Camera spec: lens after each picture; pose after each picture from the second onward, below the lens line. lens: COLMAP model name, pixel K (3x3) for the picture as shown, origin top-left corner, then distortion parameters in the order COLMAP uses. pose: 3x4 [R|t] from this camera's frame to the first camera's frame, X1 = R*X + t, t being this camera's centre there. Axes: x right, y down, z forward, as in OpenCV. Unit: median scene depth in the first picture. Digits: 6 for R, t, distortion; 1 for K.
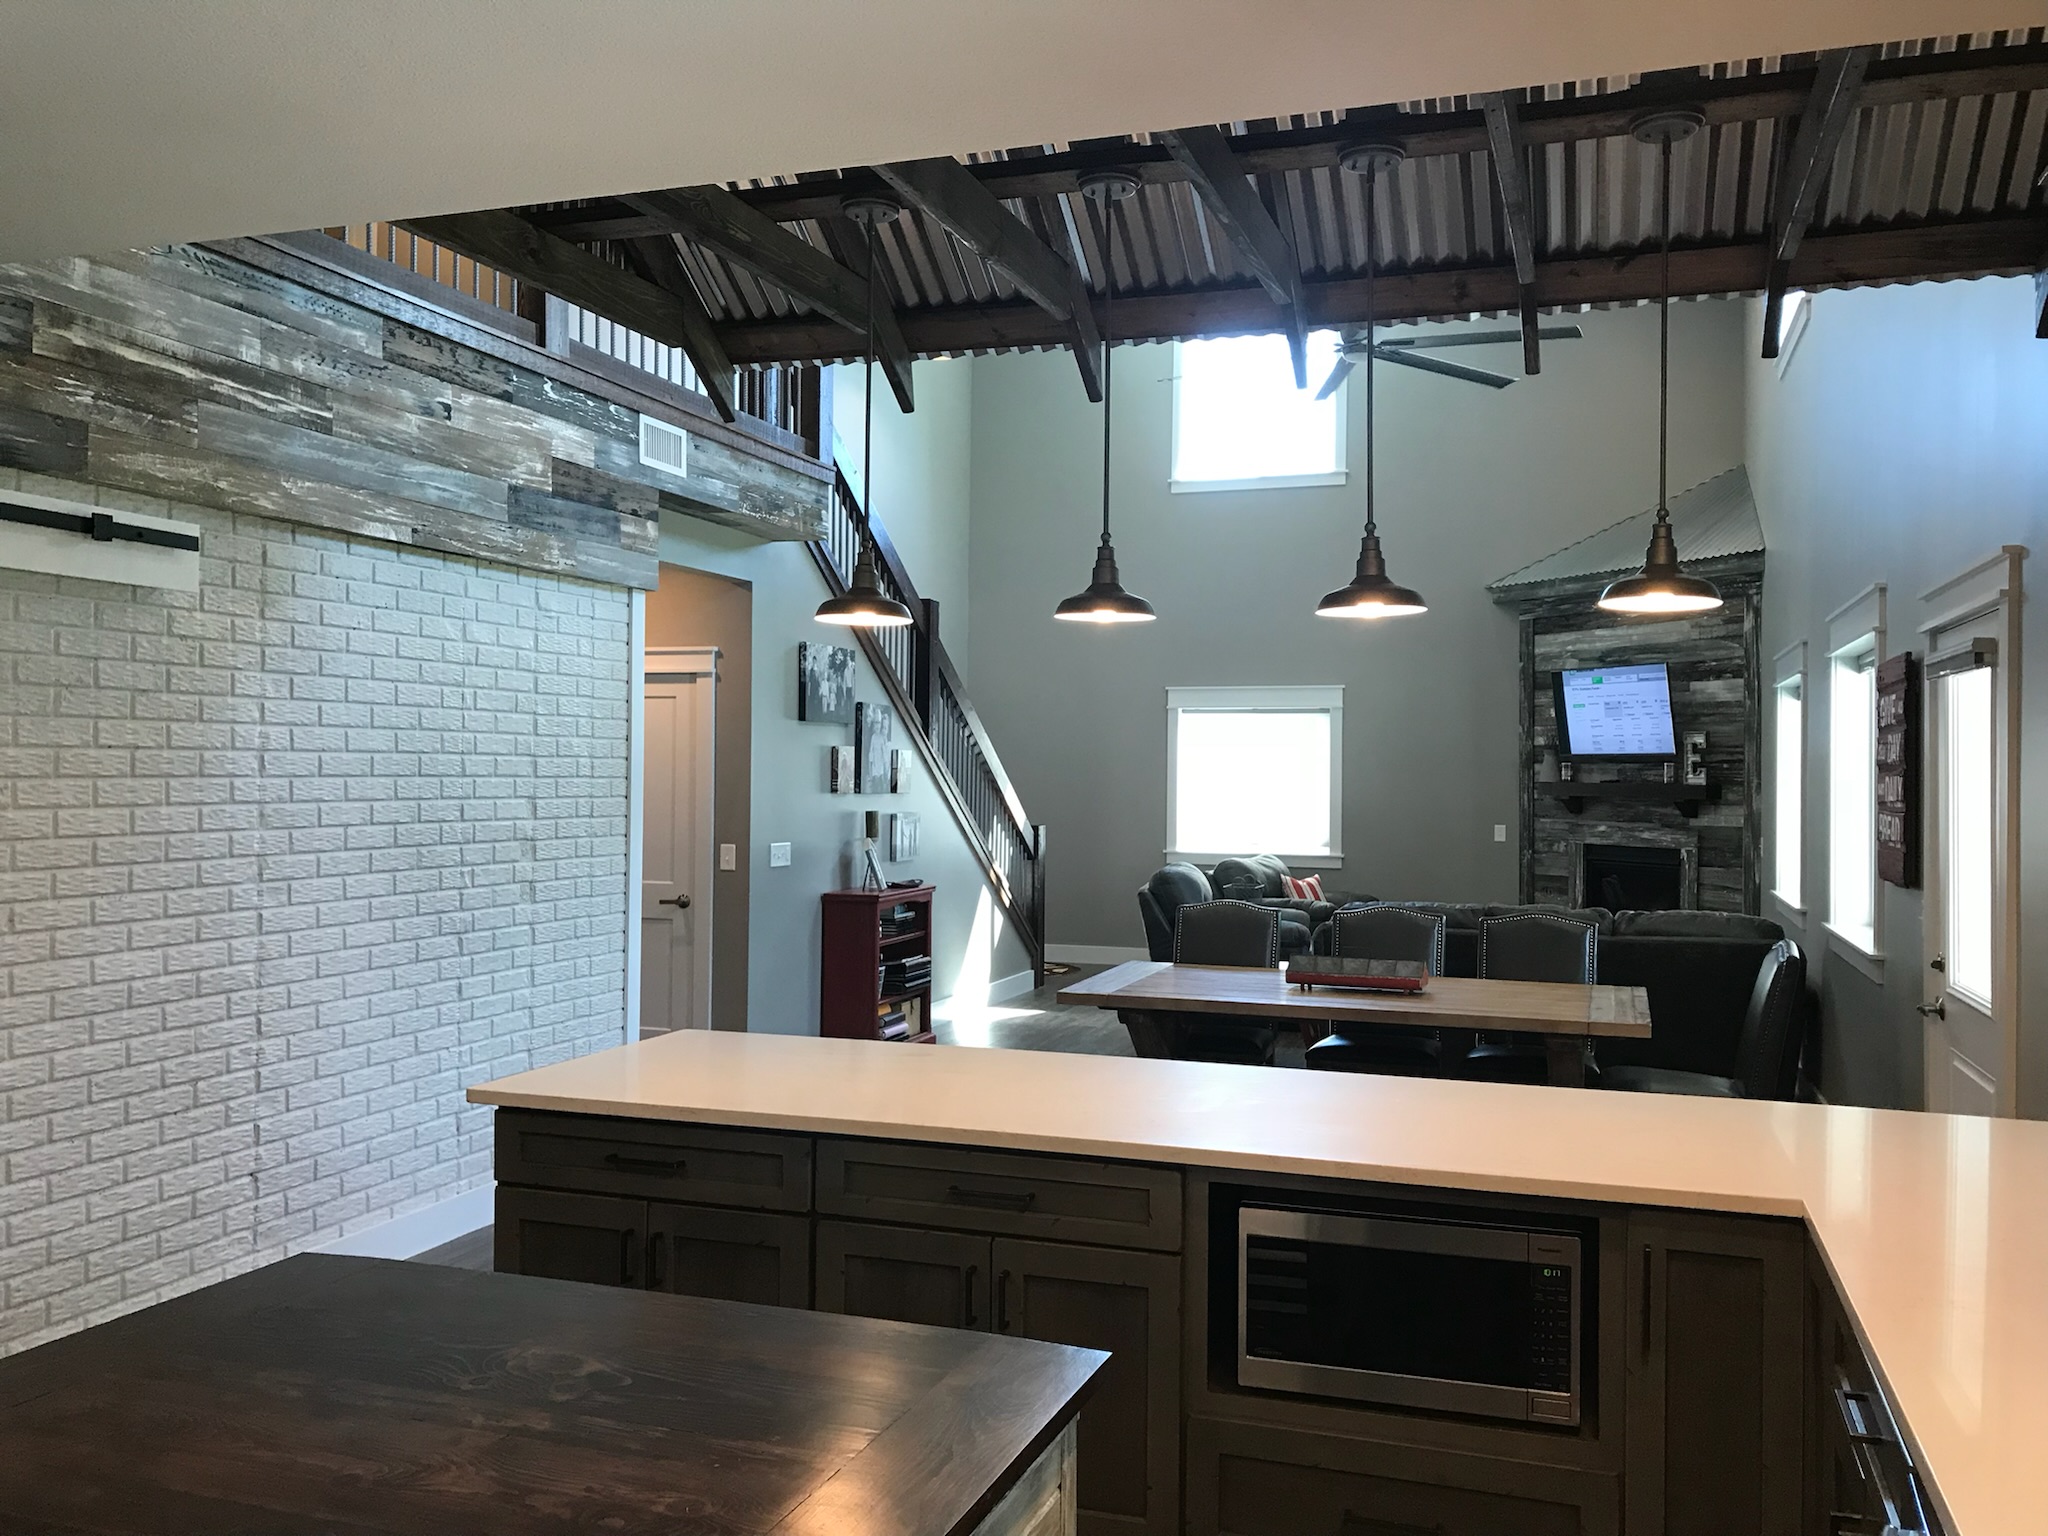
lens RADIAL K [[1687.9, 0, 1030.9], [0, 1687.9, 754.6], [0, 0, 1]] dist [0.046410, -0.061153]
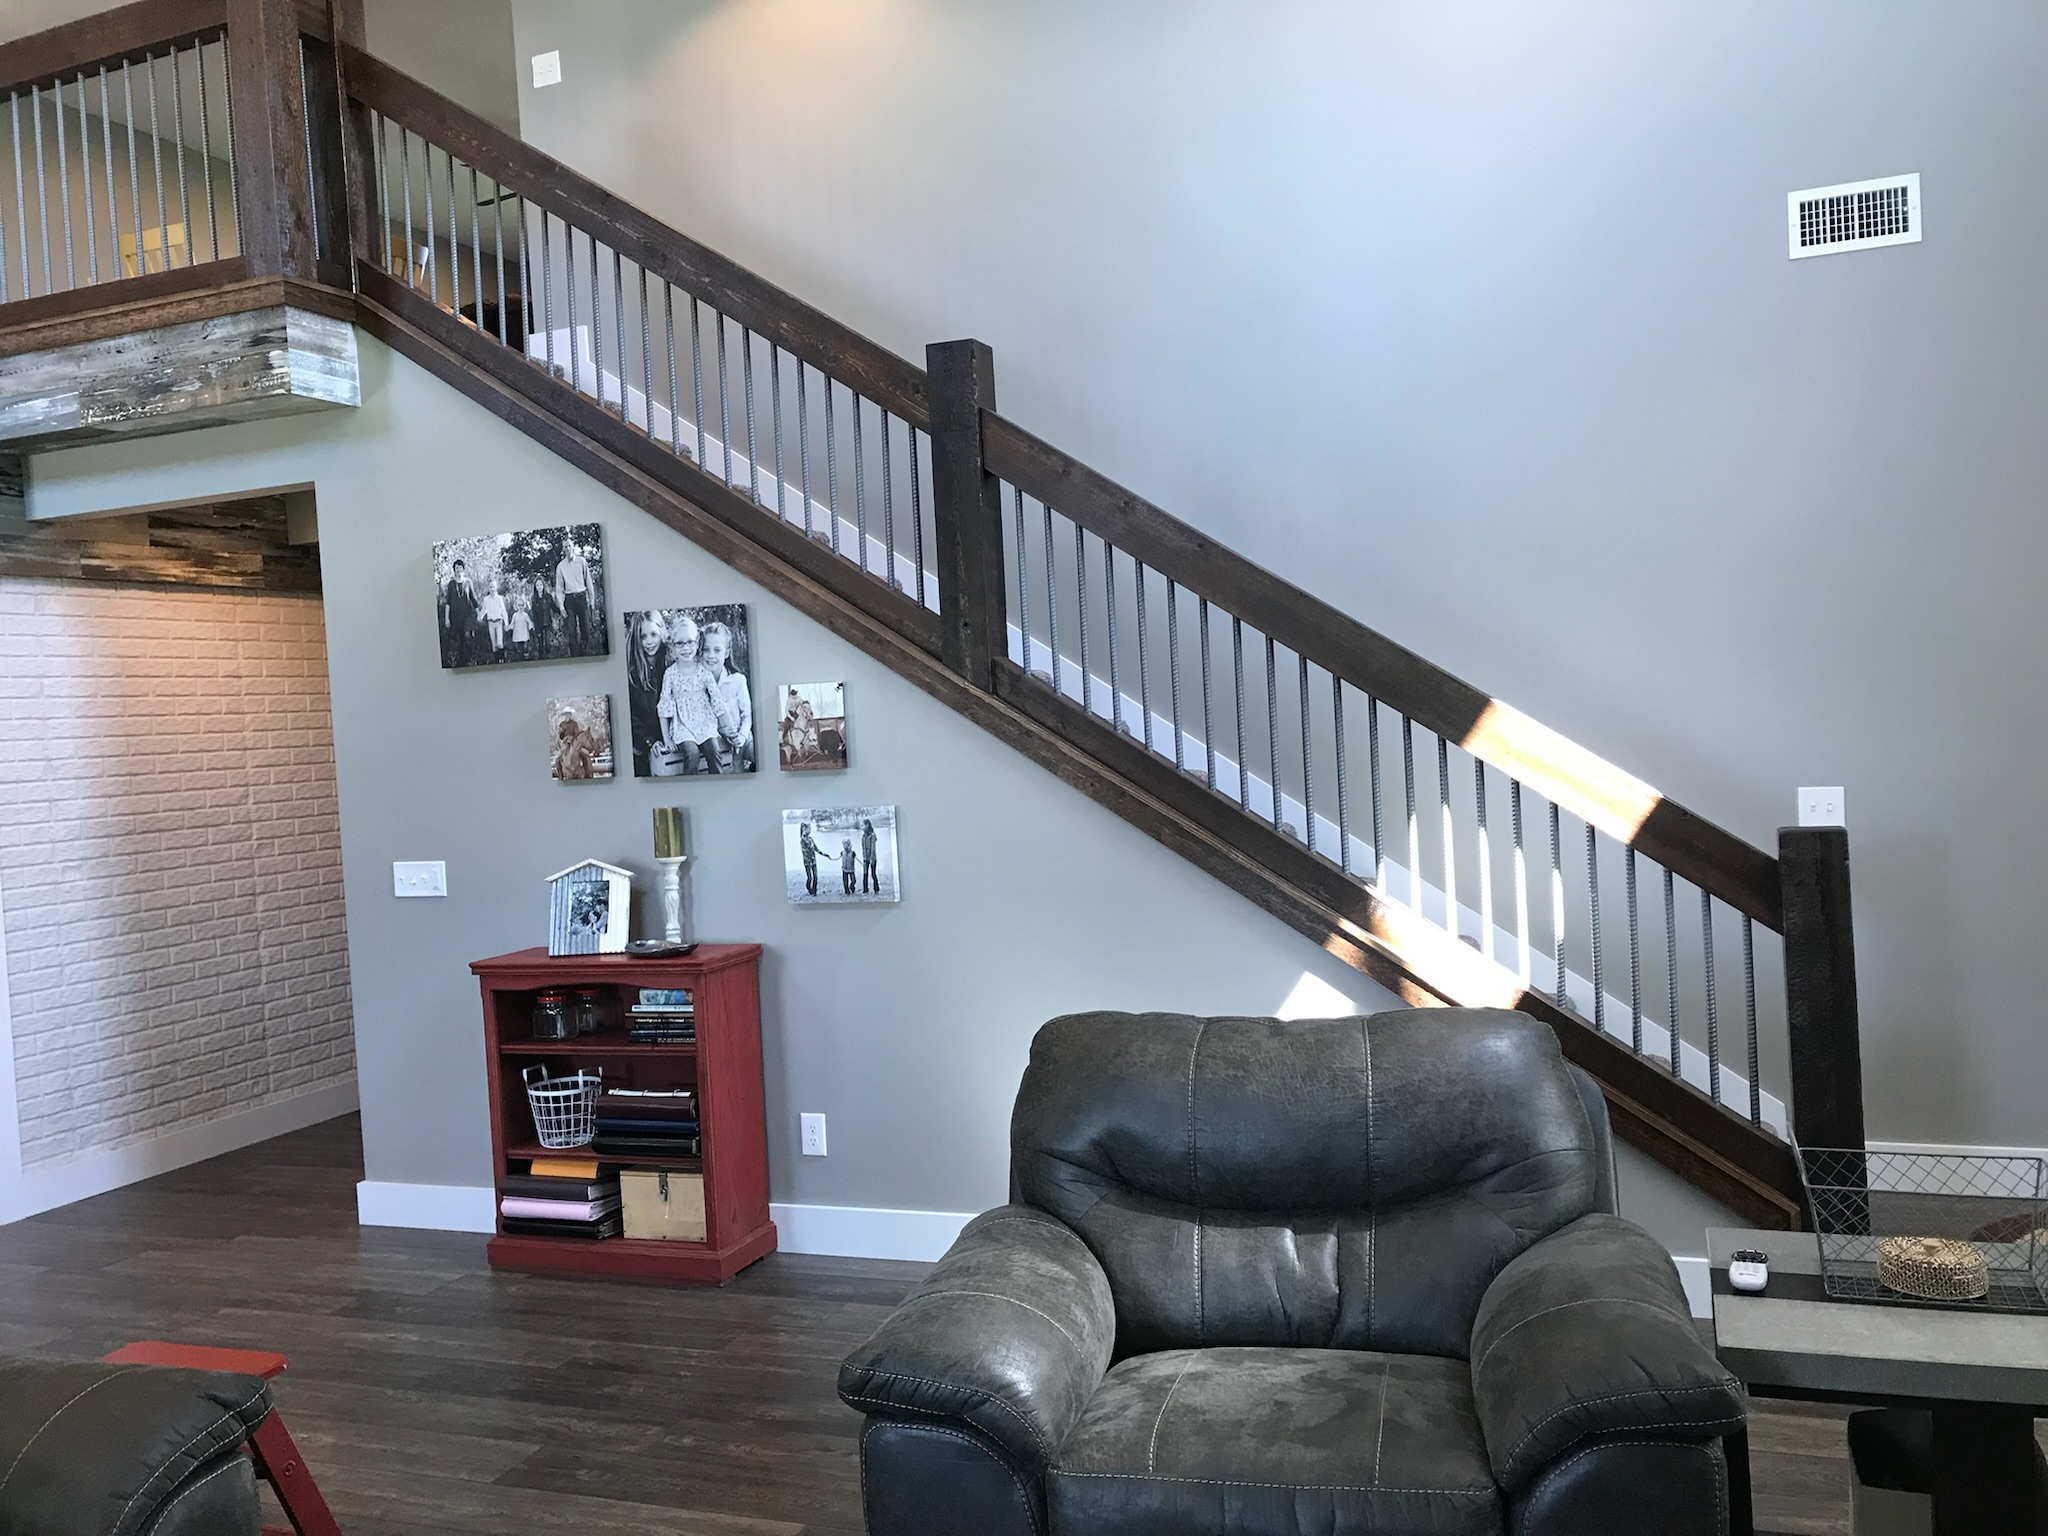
lens RADIAL K [[1687.9, 0, 1027.4], [0, 1687.9, 758.4], [0, 0, 1]] dist [0.046410, -0.061153]
pose [[-0.048348, 0.020038, -0.998630, 0.697653], [0.069448, 0.997447, 0.016652, 0.026047], [0.996413, -0.068548, -0.049616, 1.778525]]
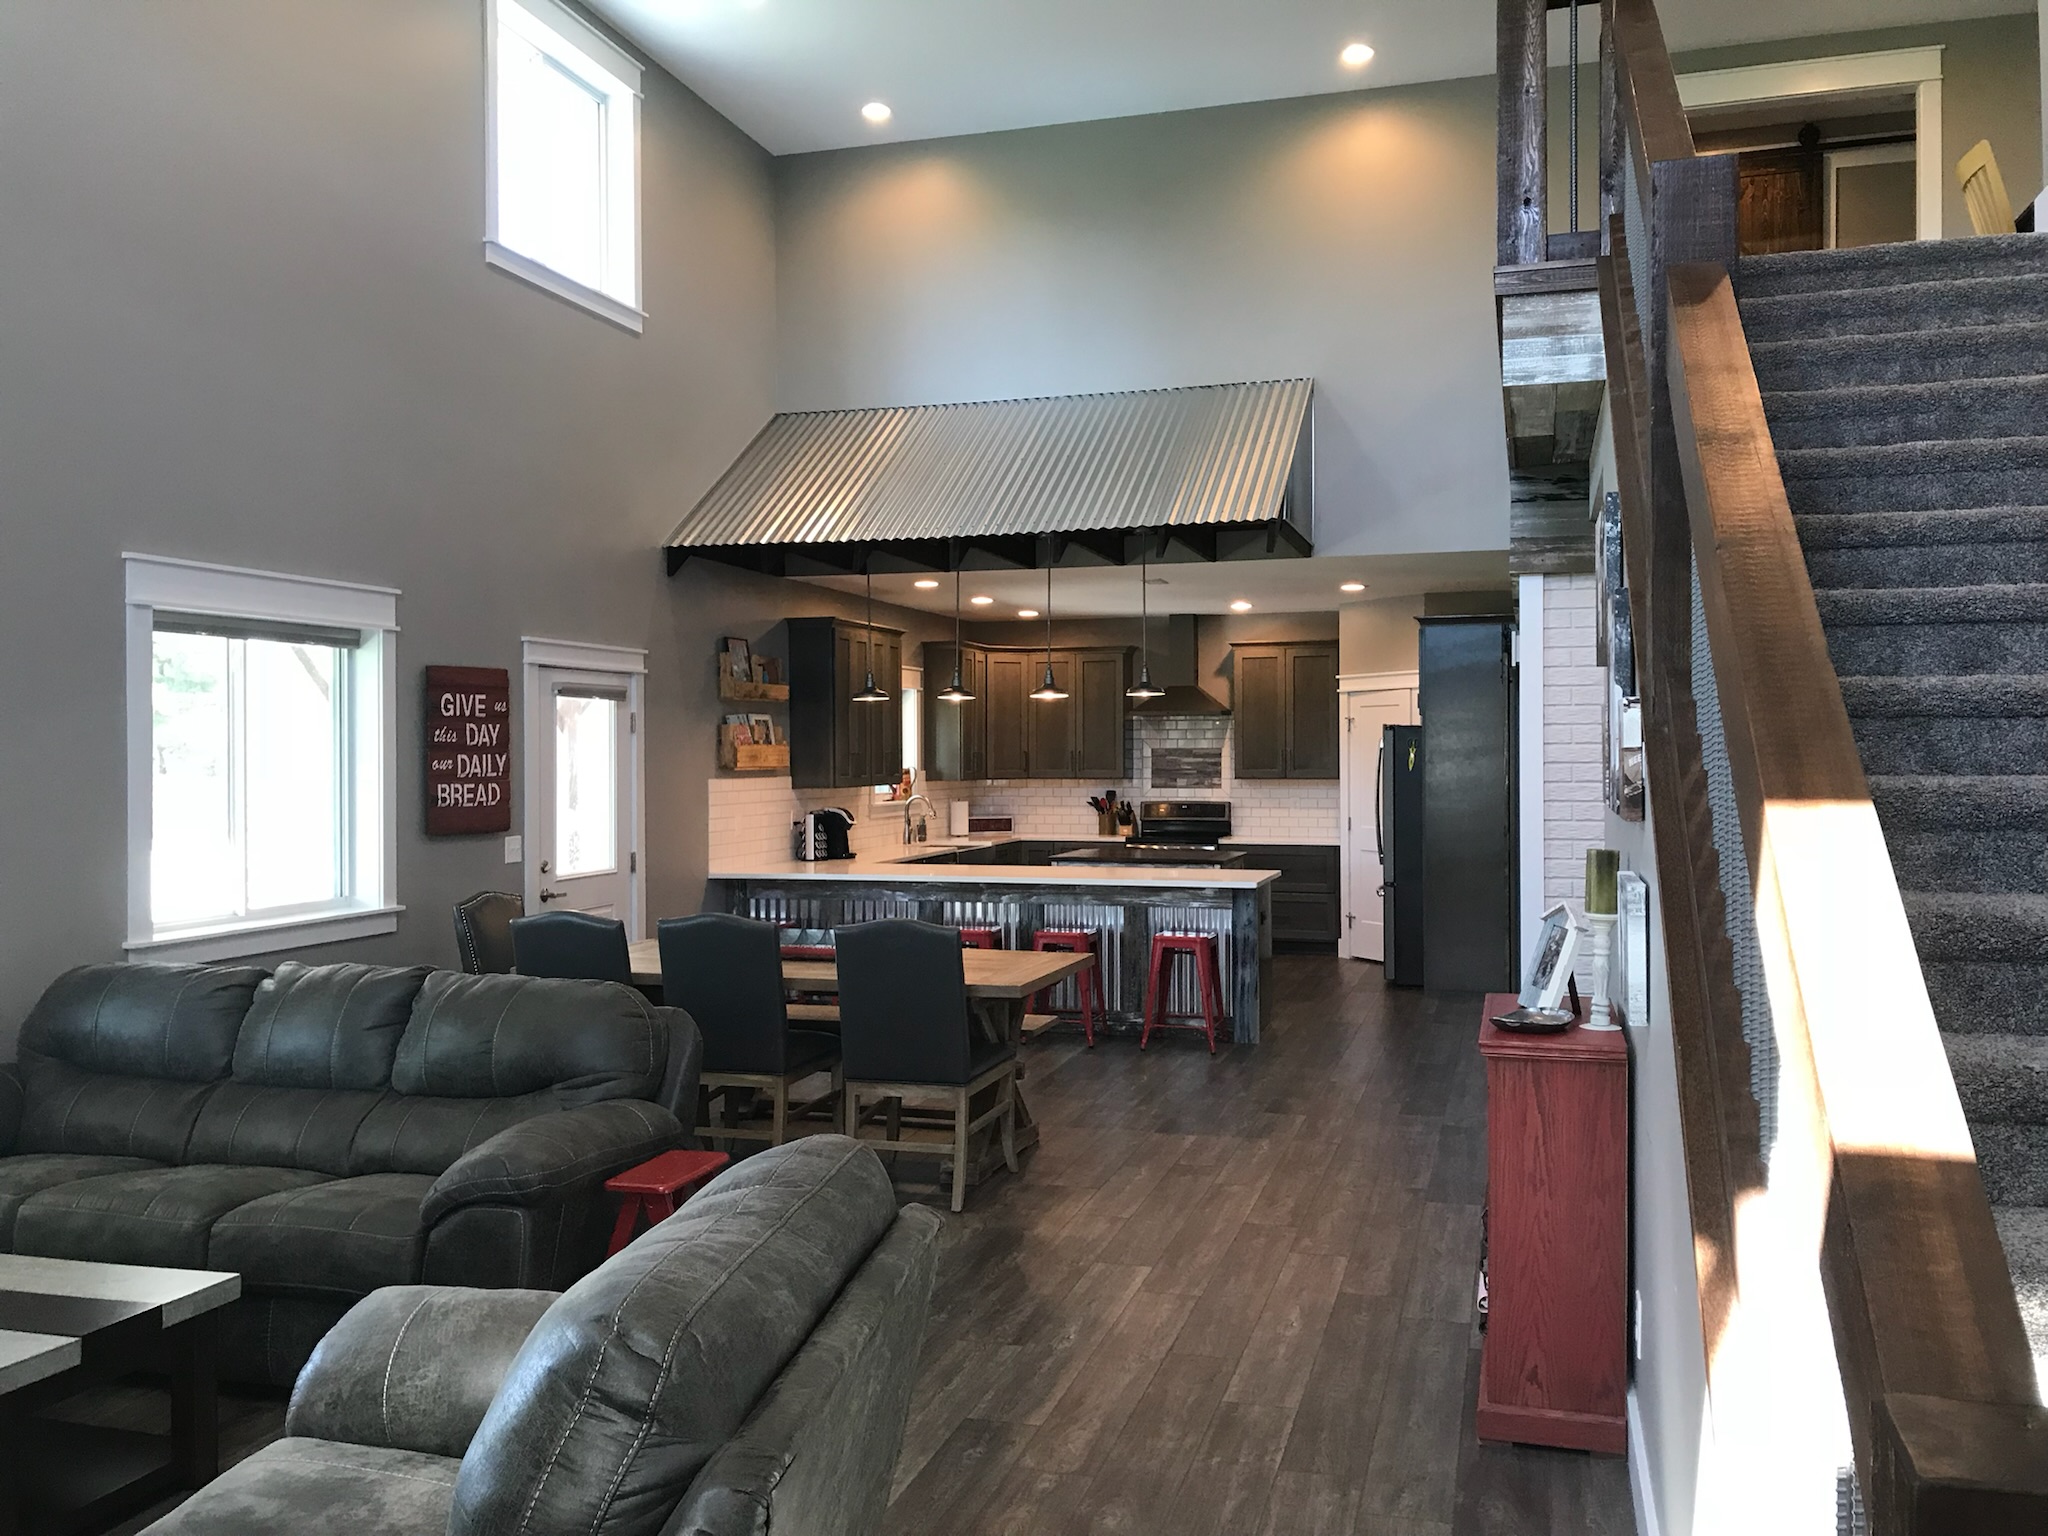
lens RADIAL K [[1687.9, 0, 1024.4], [0, 1687.9, 760.2], [0, 0, 1]] dist [0.046410, -0.061153]
pose [[-0.999411, -0.004238, -0.034048, 0.105423], [-0.004039, 0.999974, -0.005907, 0.021797], [0.034072, -0.005766, -0.999403, 2.221164]]
